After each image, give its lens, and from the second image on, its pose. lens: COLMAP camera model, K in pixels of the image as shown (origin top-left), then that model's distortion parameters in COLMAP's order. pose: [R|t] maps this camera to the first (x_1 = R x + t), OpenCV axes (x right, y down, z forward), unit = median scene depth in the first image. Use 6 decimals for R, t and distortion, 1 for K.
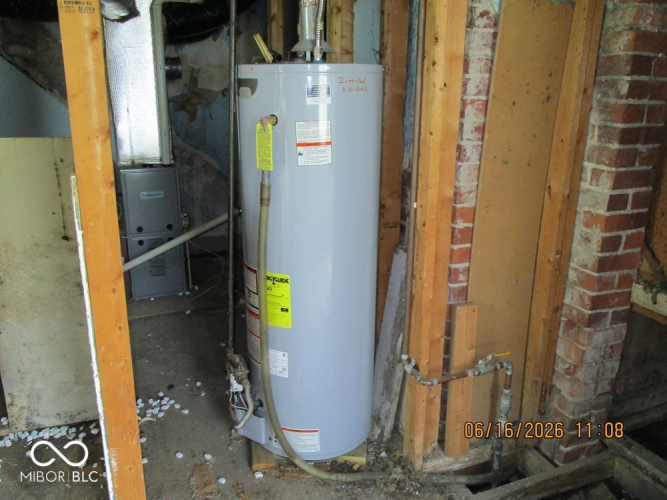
lens RADIAL K [[566.6, 0, 333.5], [0, 566.6, 250.0], [0, 0, 1]] dist [-0.085209, 0.003495]
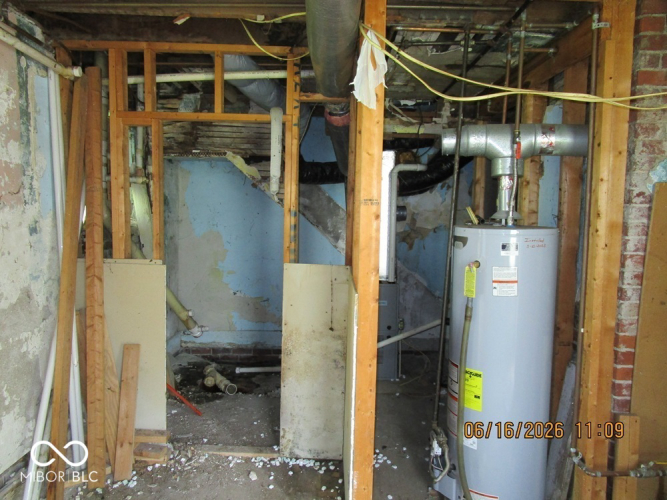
lens RADIAL K [[486.2, 0, 331.1], [0, 486.2, 246.0], [0, 0, 1]] dist [-0.009176, -0.000562]
pose [[0.928588, 0.035074, -0.369452, 0.007720], [-0.112916, 0.975027, -0.191240, 0.012305], [0.353518, 0.219300, 0.909358, -0.285601]]
